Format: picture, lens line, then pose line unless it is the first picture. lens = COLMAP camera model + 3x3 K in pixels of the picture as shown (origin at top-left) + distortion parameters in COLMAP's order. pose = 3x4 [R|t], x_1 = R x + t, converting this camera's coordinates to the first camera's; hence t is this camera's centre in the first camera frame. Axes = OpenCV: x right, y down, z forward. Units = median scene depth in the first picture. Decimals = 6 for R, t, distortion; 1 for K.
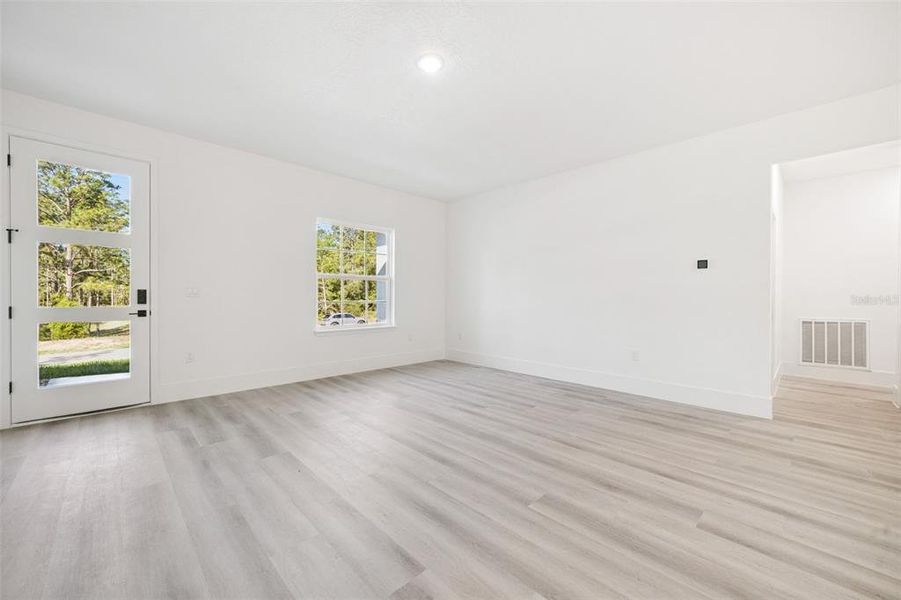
lens RADIAL K [[324.0, 0, 450.5], [0, 324.0, 300.0], [0, 0, 1]] dist [-0.001211, -0.000045]
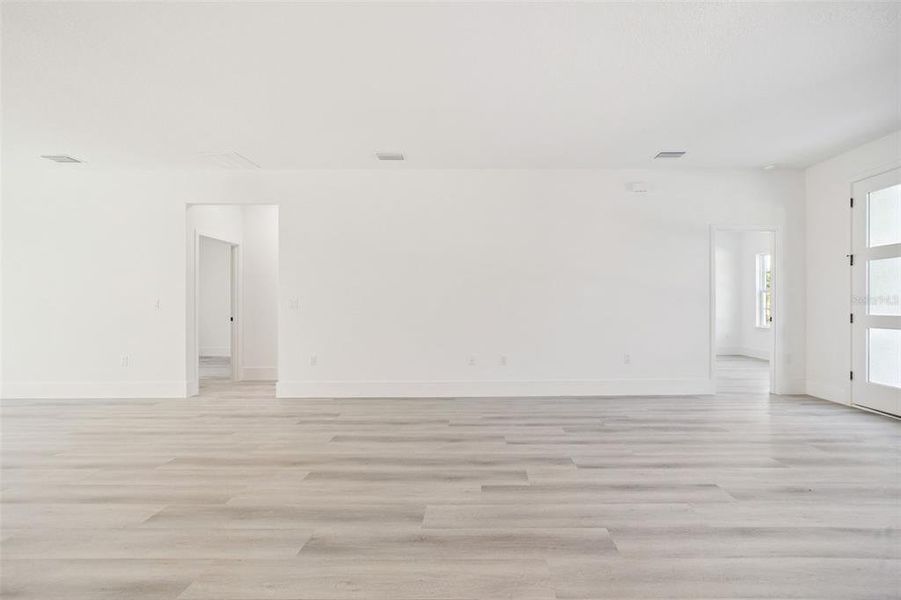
lens RADIAL K [[365.6, 0, 453.9], [0, 365.6, 310.8], [0, 0, 1]] dist [-0.001340, -0.000020]
pose [[-0.717770, 0.004238, -0.696268, 0.836572], [-0.003806, 0.999943, 0.010010, -0.001265], [0.696270, 0.009835, -0.717712, 0.938778]]
